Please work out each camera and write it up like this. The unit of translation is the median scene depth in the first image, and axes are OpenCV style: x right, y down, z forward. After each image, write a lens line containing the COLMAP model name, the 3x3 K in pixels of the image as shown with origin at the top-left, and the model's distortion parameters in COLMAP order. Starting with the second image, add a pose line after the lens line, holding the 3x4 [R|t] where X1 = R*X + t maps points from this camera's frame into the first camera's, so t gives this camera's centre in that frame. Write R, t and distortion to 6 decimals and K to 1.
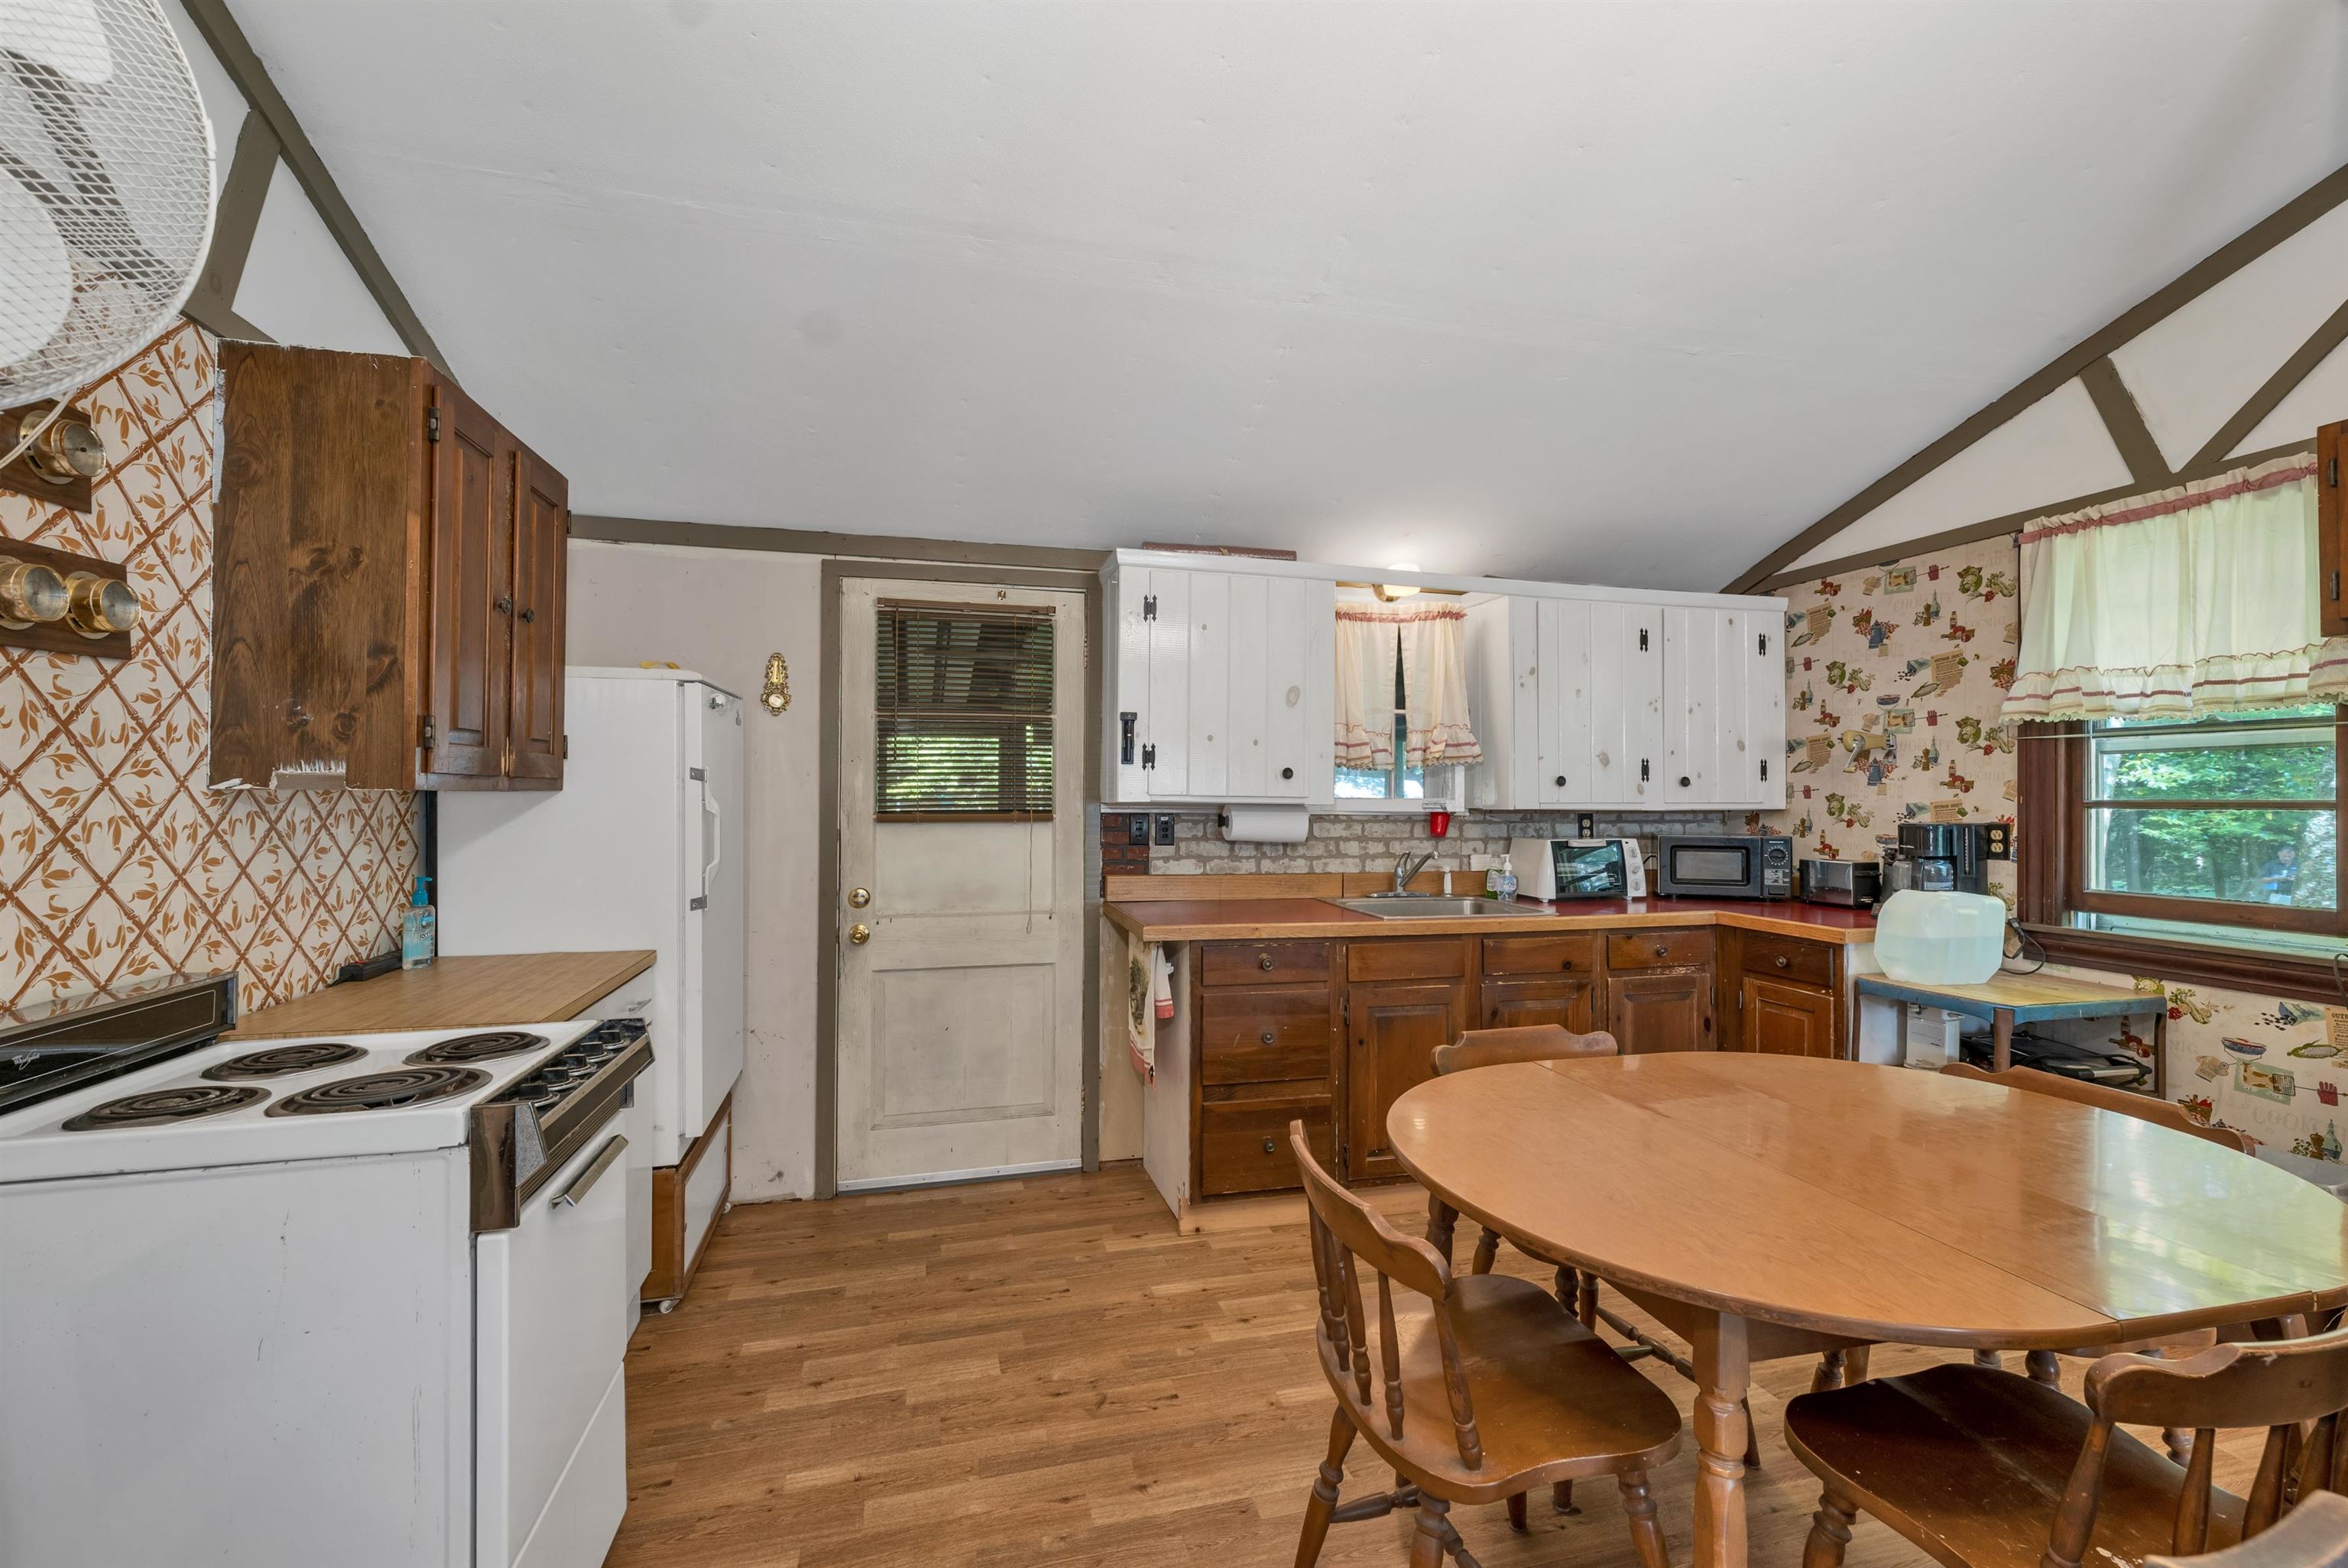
lens RADIAL K [[966.8, 0, 1158.0], [0, 966.8, 785.1], [0, 0, 1]] dist [0.010230, -0.003070]
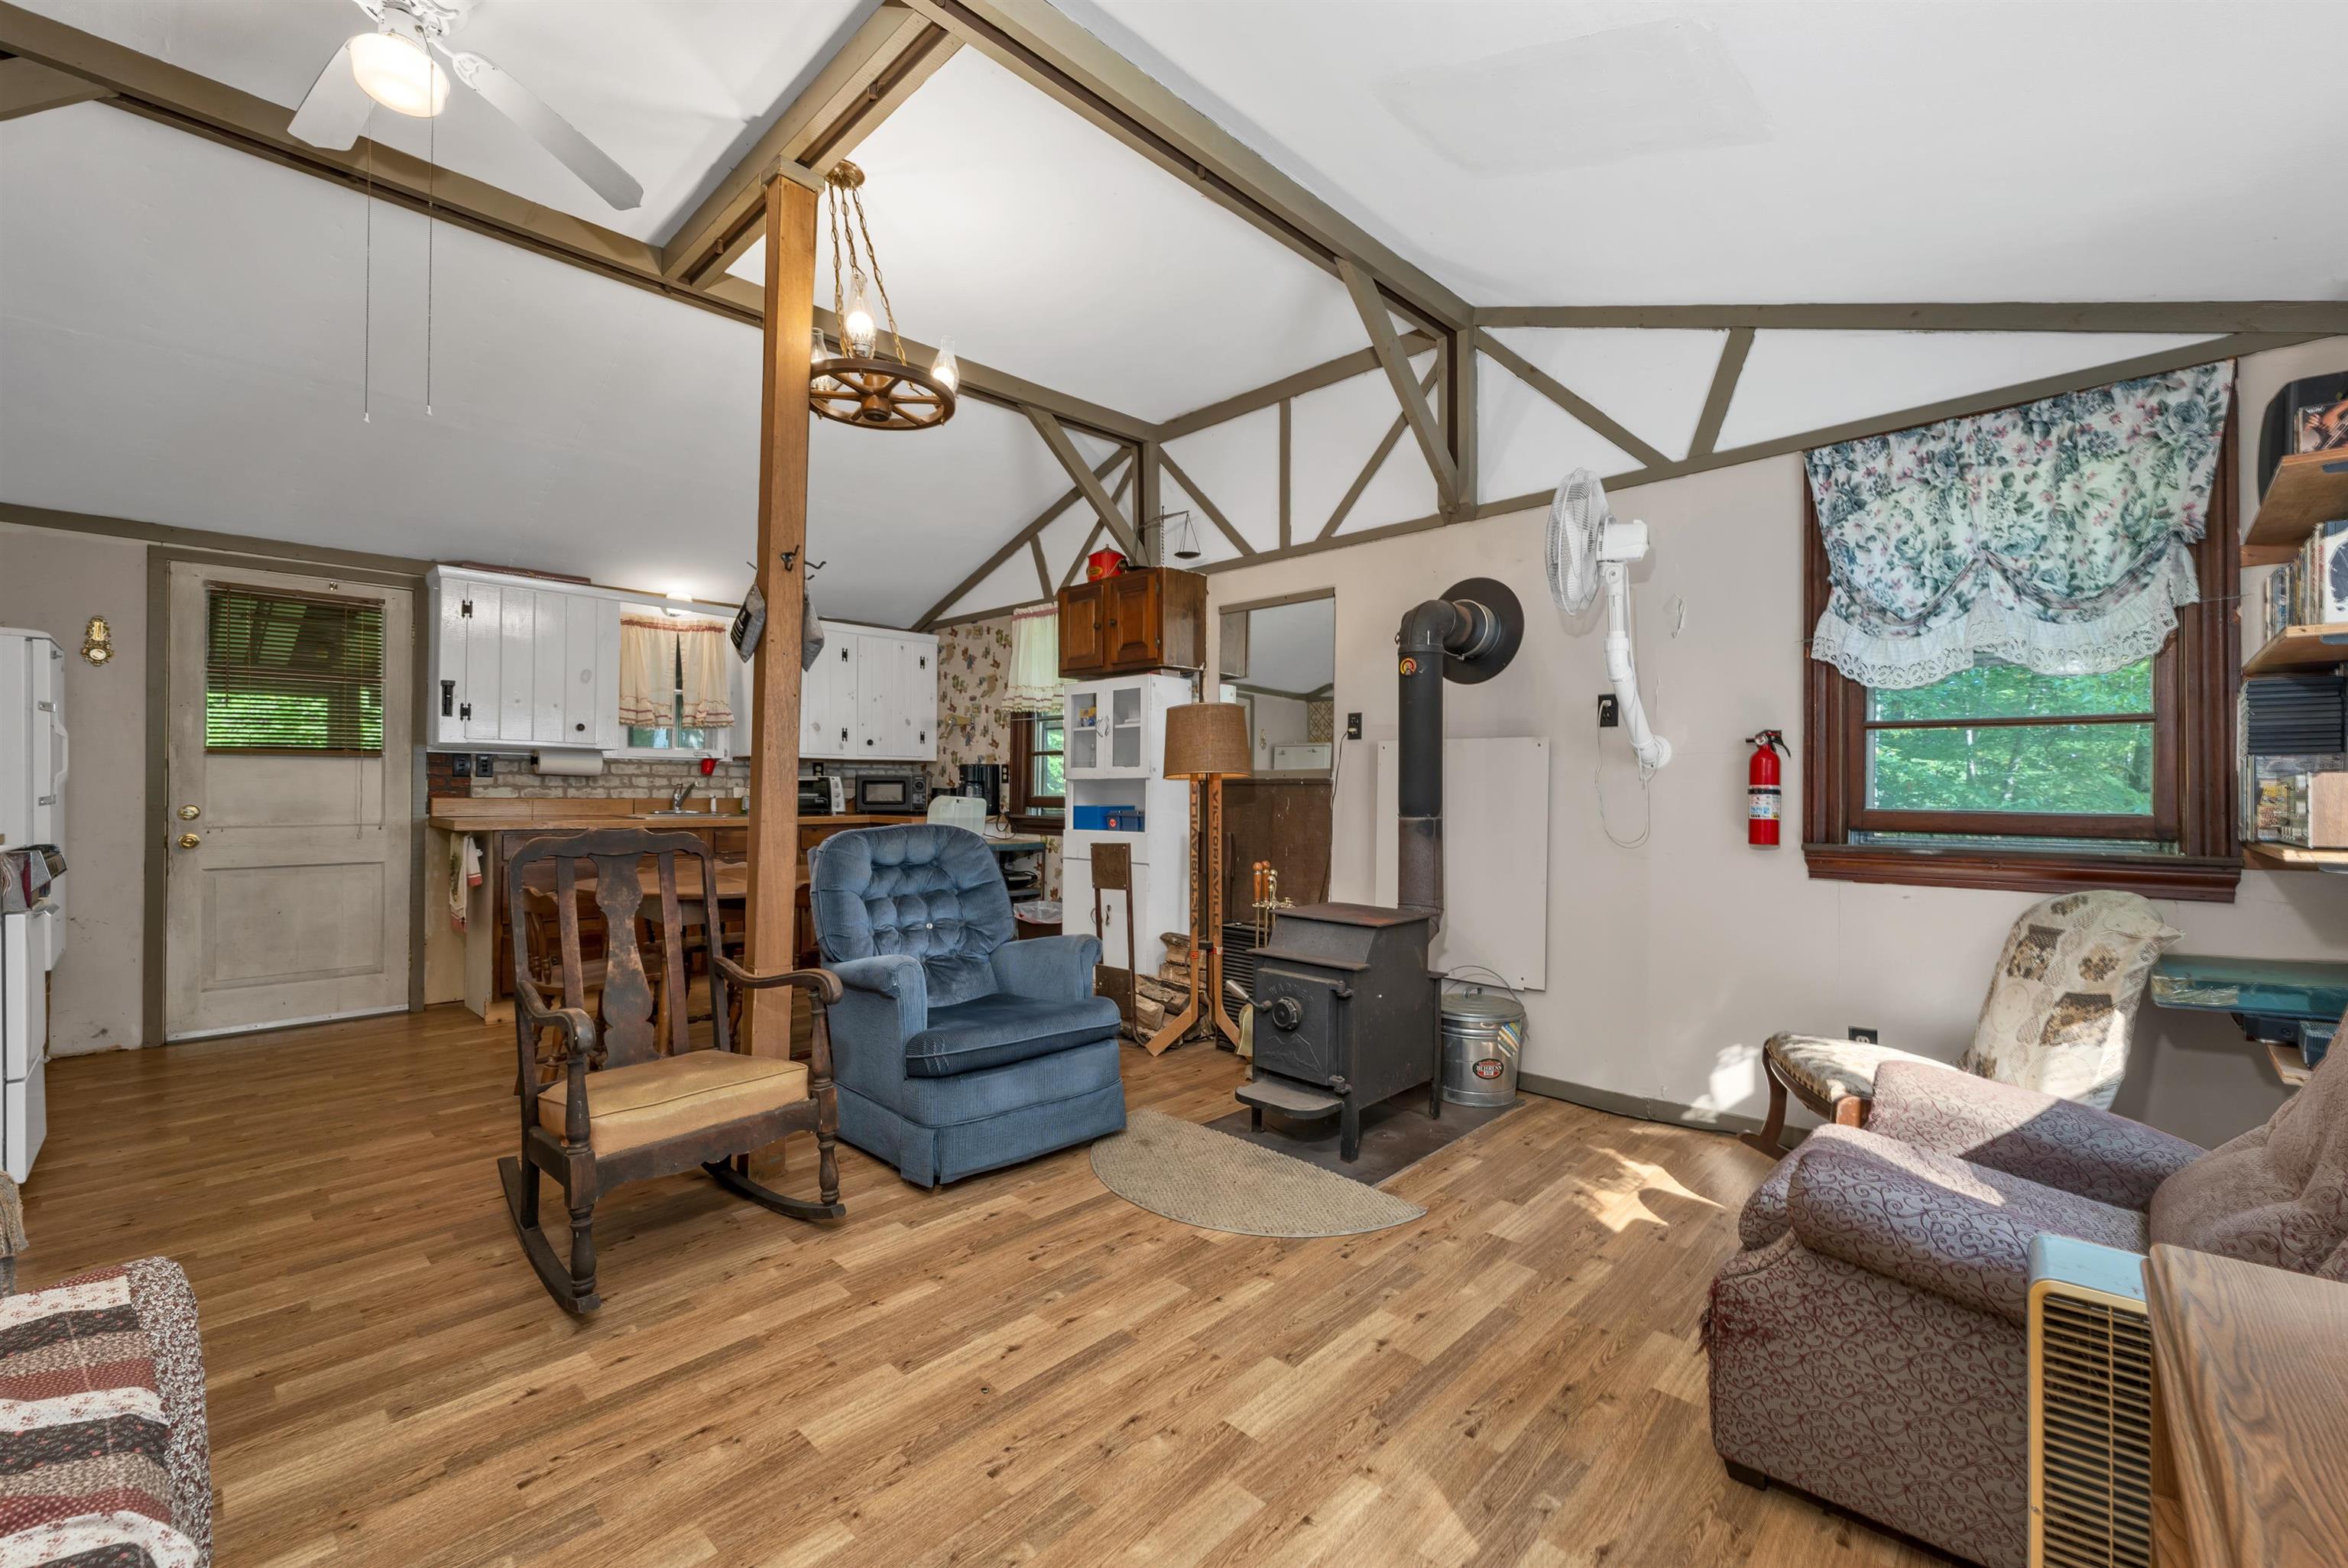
lens RADIAL K [[983.2, 0, 1174.0], [0, 983.2, 784.0], [0, 0, 1]] dist [0.004094, 0.000085]
pose [[0.852393, 0.002085, 0.522898, 0.119882], [-0.006996, 0.999948, 0.007417, 0.058297], [-0.522855, -0.009980, 0.852363, -0.792282]]
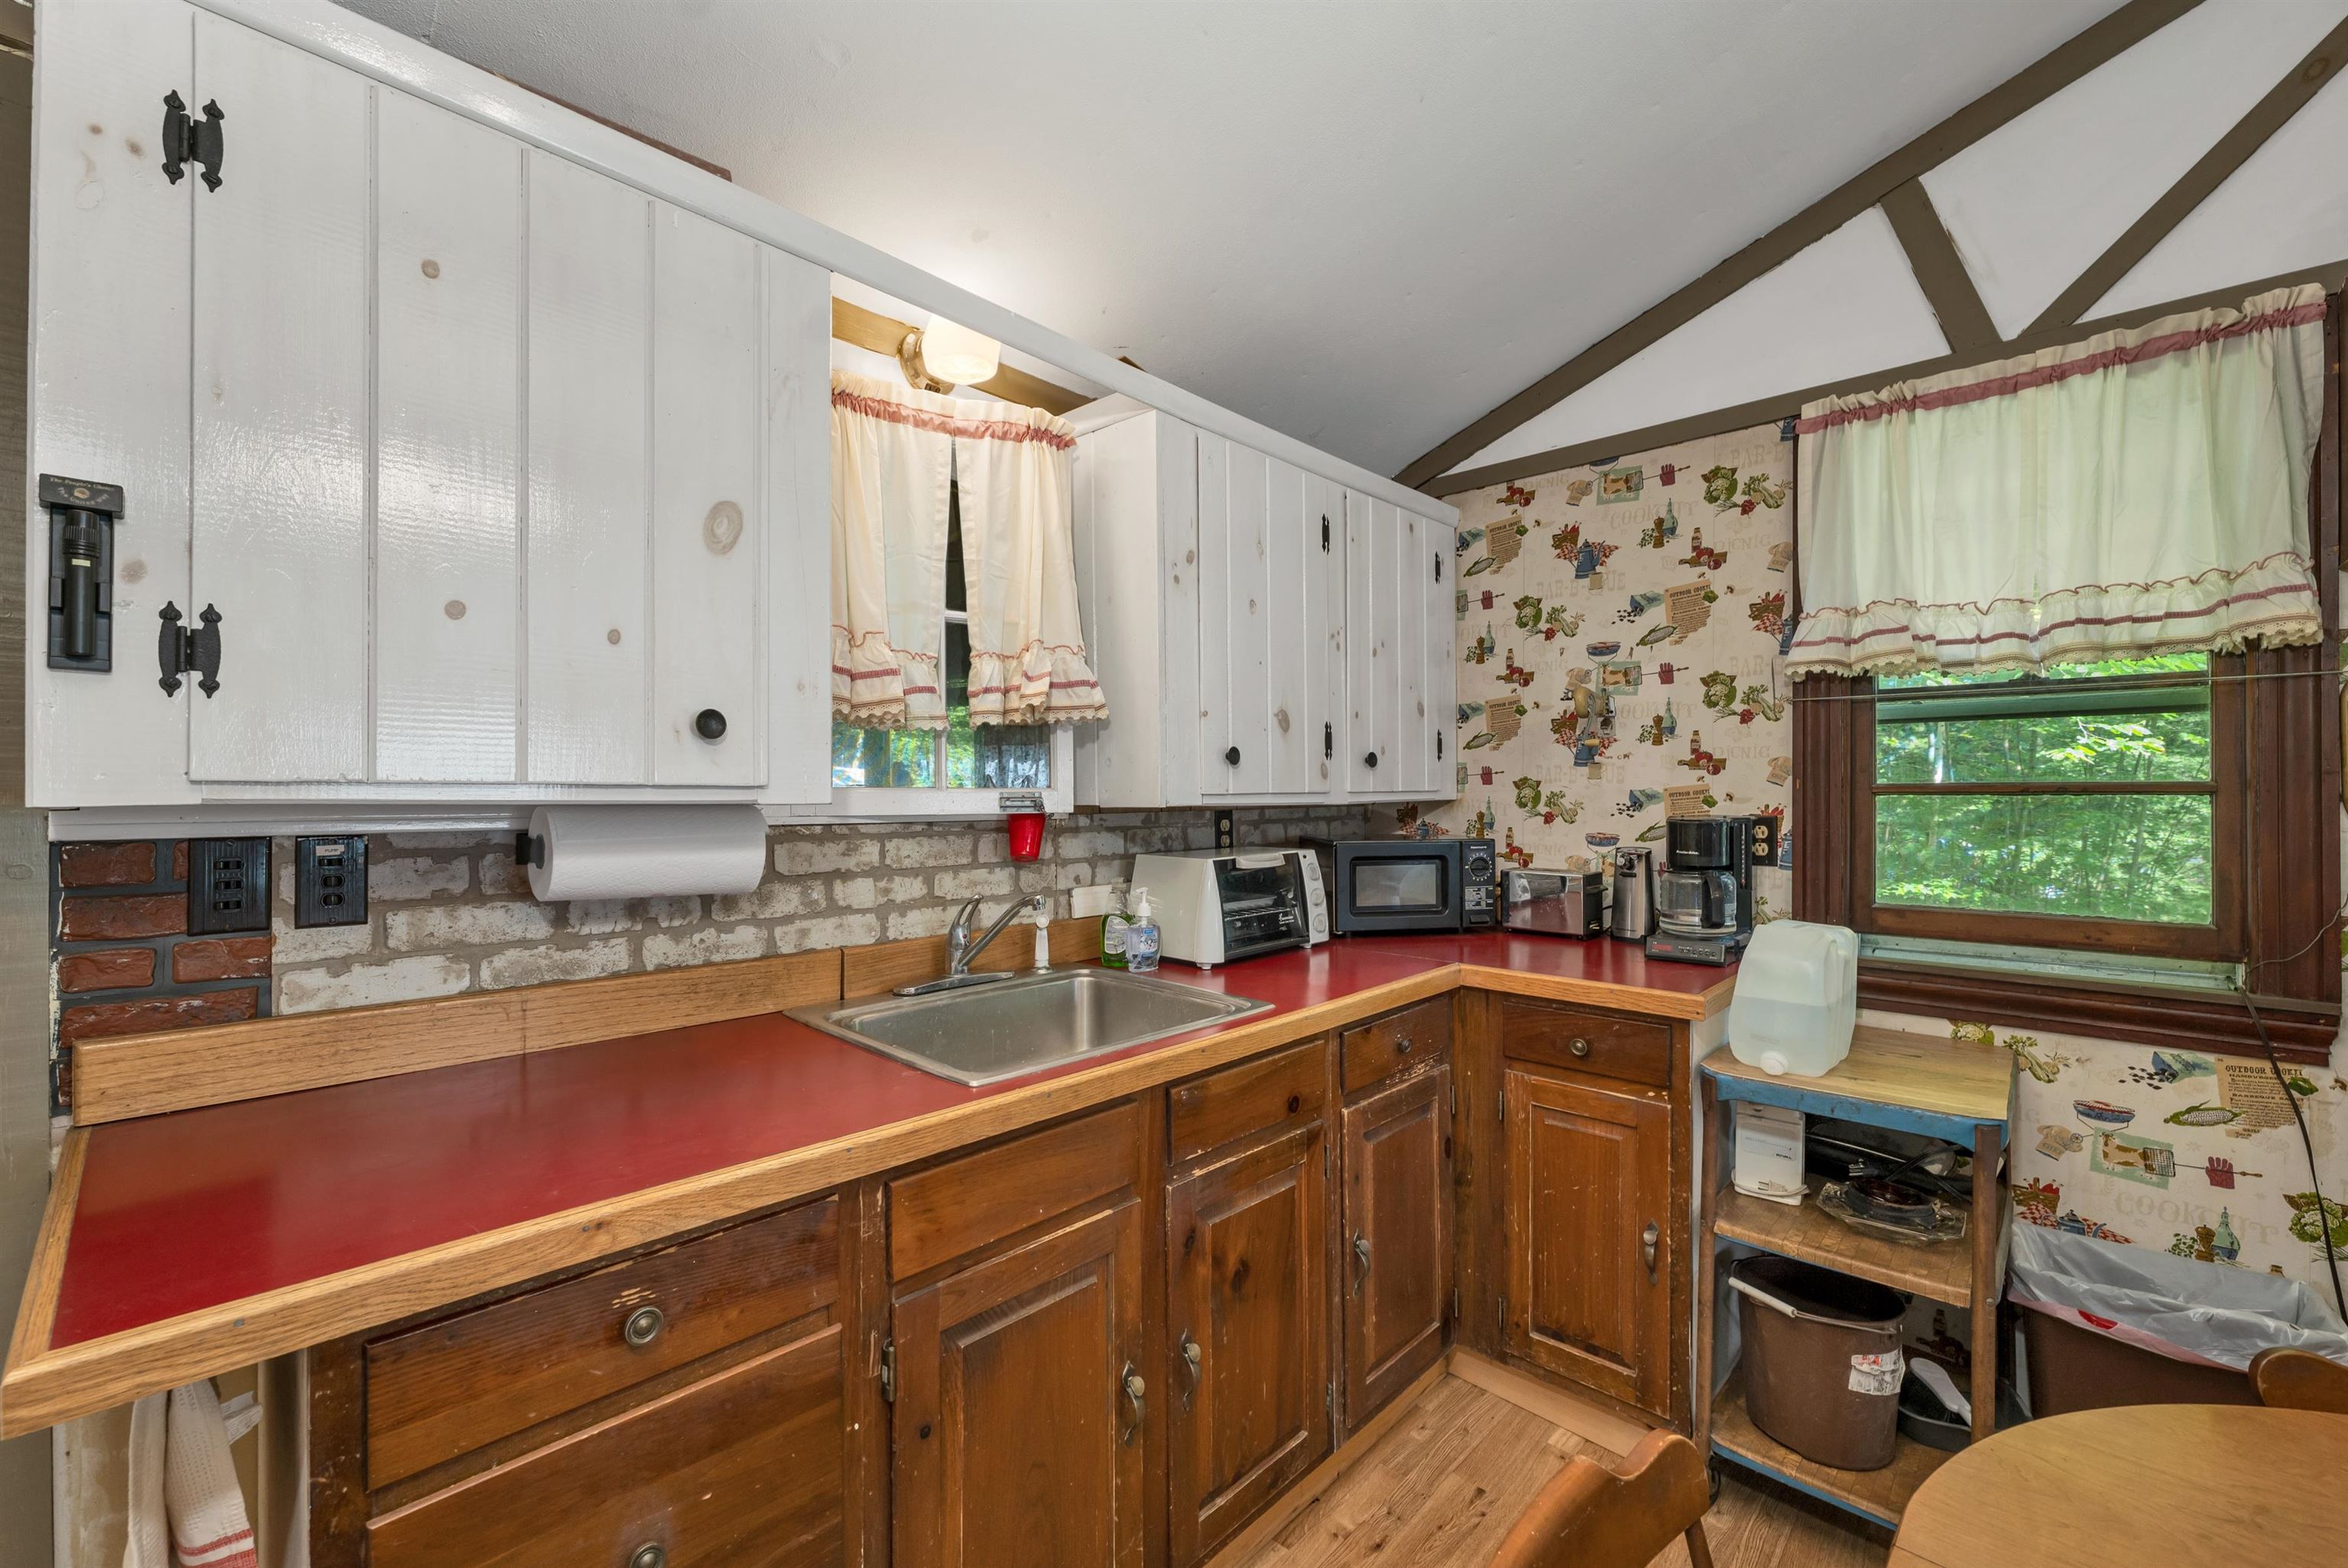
lens RADIAL K [[980.8, 0, 1156.2], [0, 980.8, 789.0], [0, 0, 1]] dist [0.000995, -0.000465]
pose [[0.850202, -0.007384, 0.526405, 0.079149], [0.000132, 0.999905, 0.013814, 0.007968], [-0.526456, -0.011675, 0.850122, 0.574364]]
